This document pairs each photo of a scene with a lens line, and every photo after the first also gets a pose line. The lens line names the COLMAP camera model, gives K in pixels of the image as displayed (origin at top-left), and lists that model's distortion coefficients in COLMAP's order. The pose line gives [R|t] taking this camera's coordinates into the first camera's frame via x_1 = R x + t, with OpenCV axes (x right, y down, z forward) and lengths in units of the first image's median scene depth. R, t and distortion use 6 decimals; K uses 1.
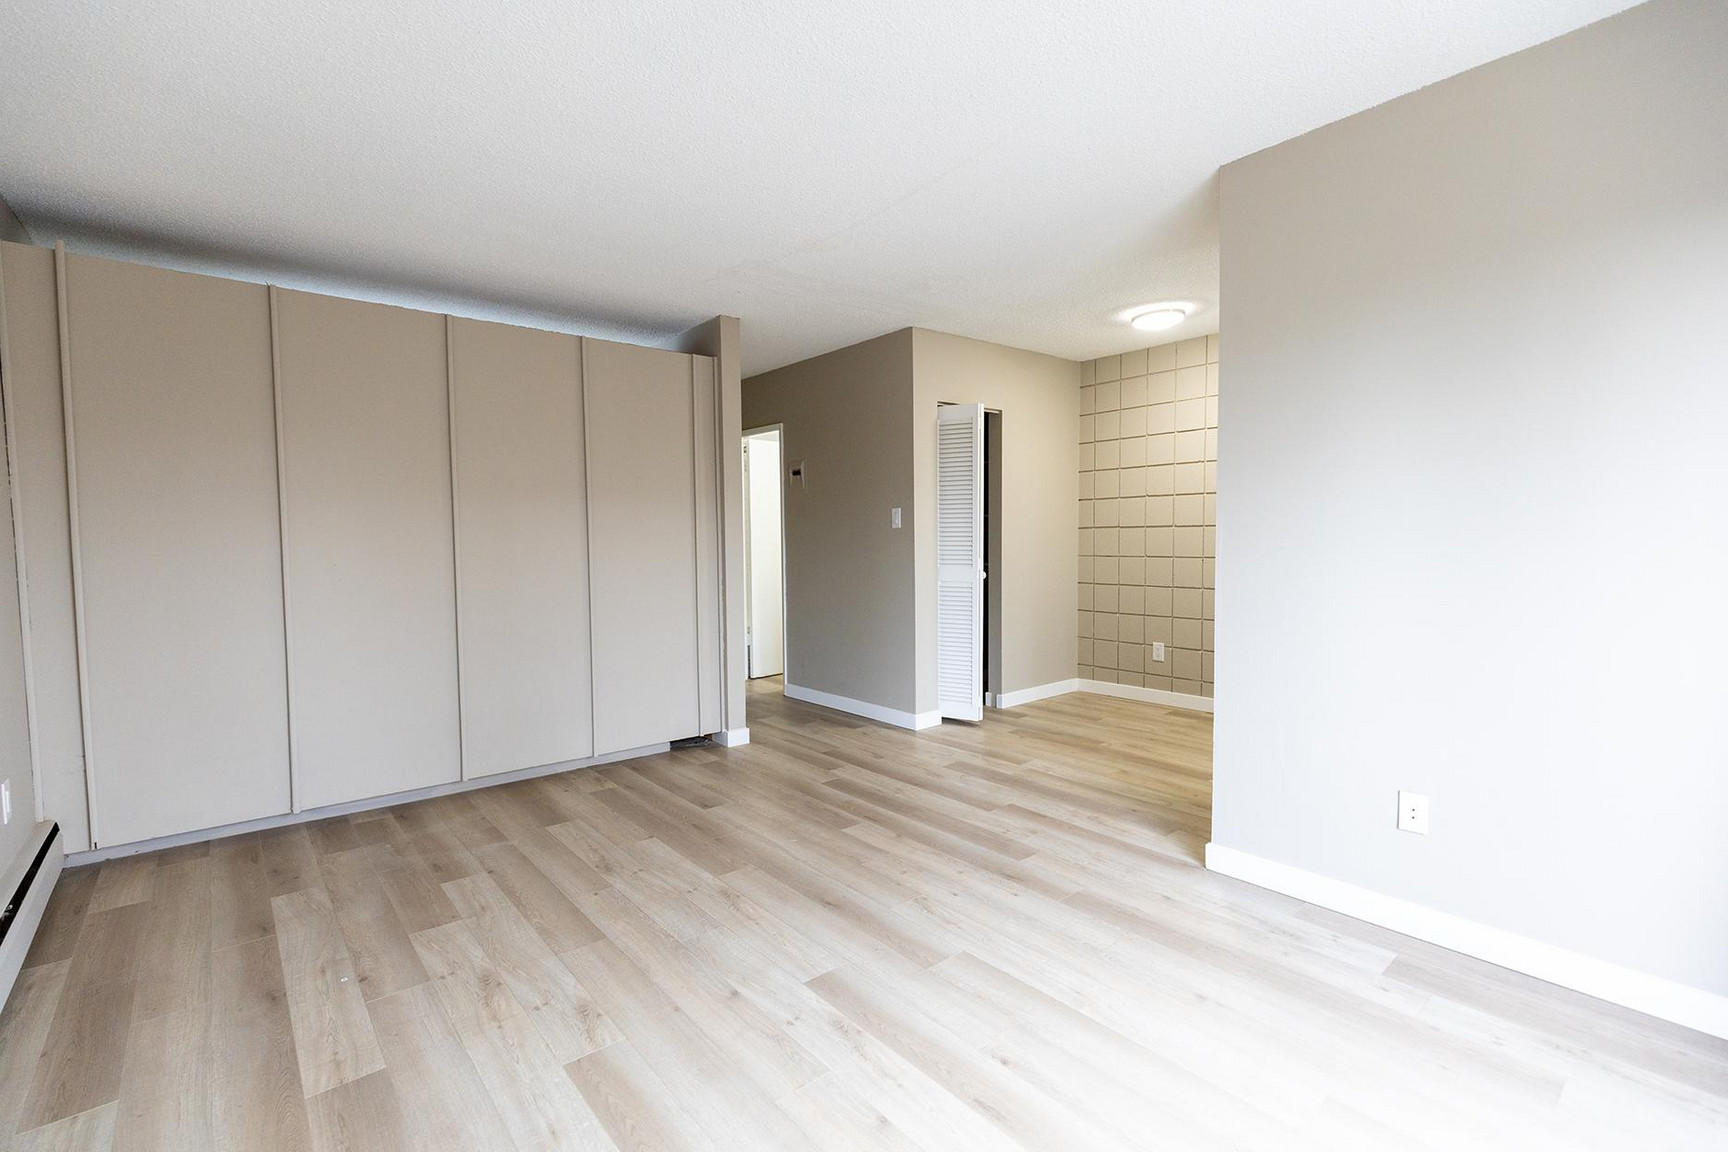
lens RADIAL K [[776.0, 0, 864.8], [0, 776.0, 577.7], [0, 0, 1]] dist [0.003390, -0.000089]
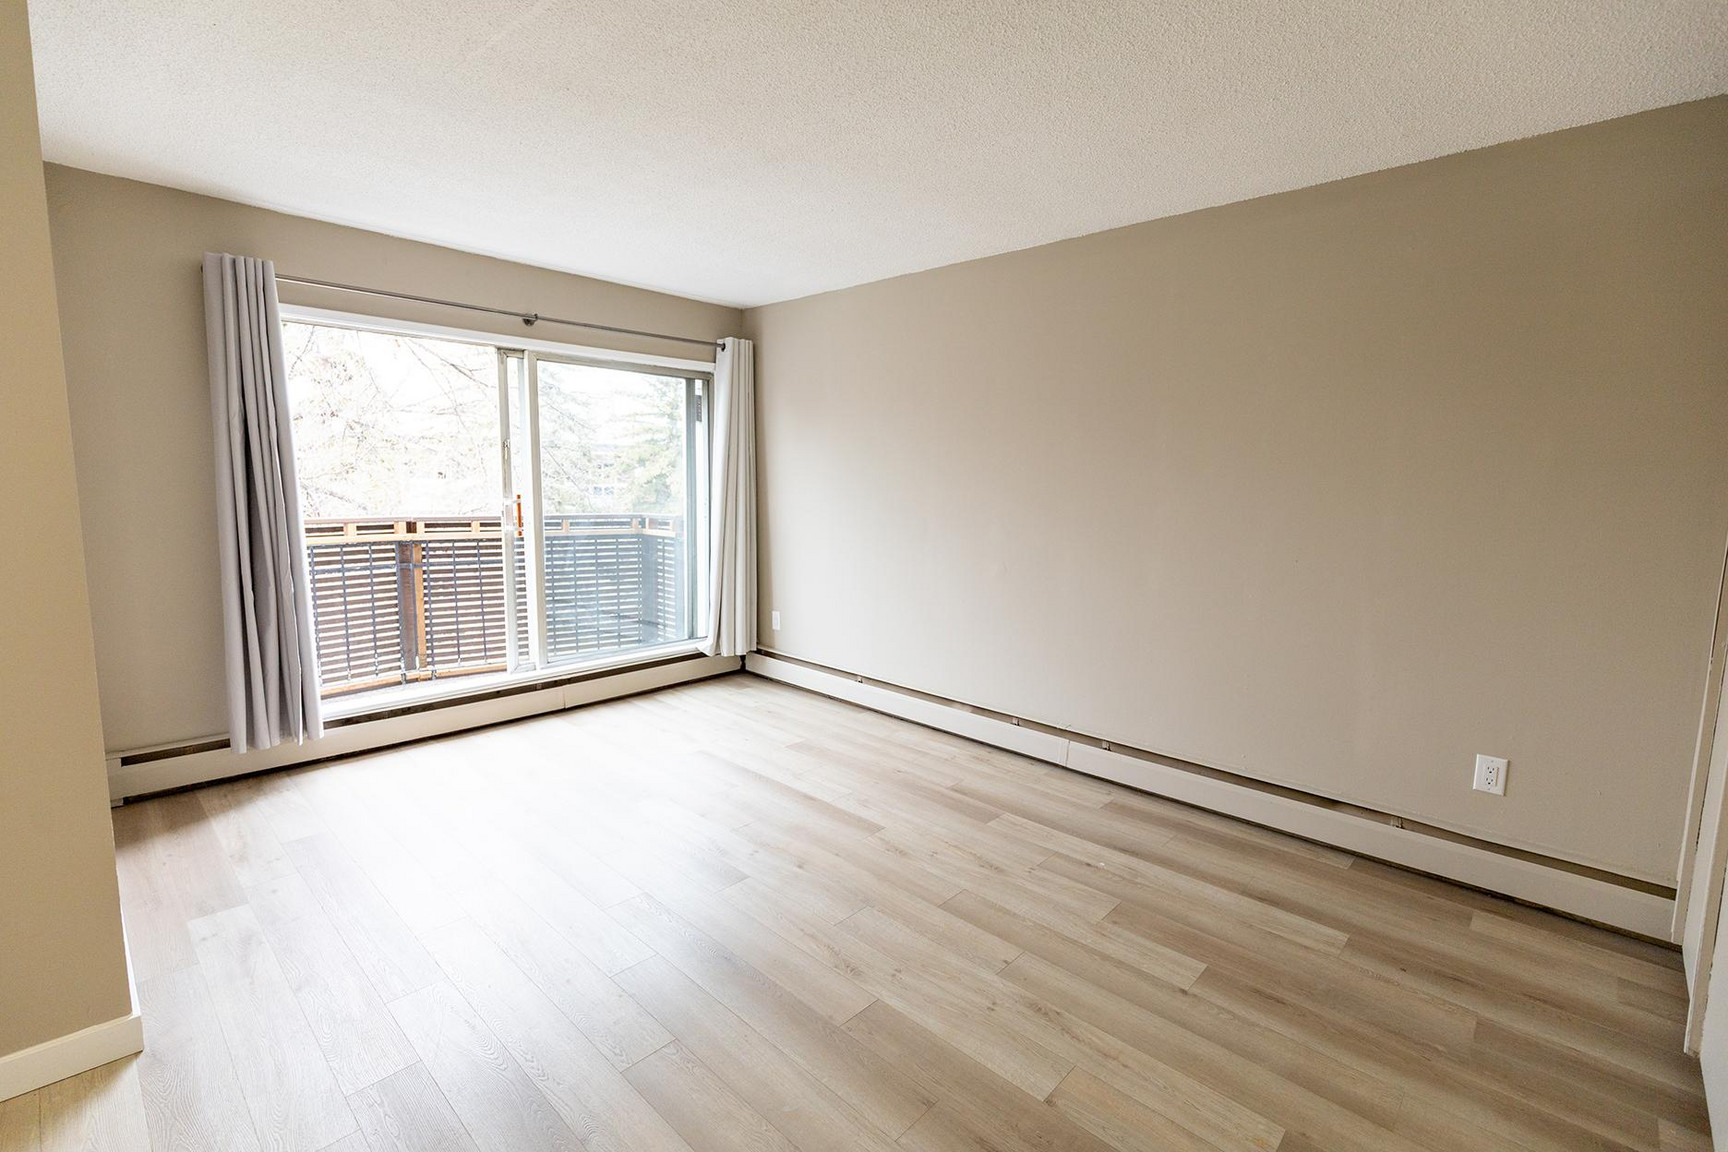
lens RADIAL K [[776.0, 0, 868.4], [0, 776.0, 575.6], [0, 0, 1]] dist [0.003390, -0.000089]
pose [[-0.993512, 0.003085, -0.113683, -0.109430], [-0.016698, 0.984840, 0.172660, -0.154813], [0.112493, 0.173438, -0.978399, 1.822390]]
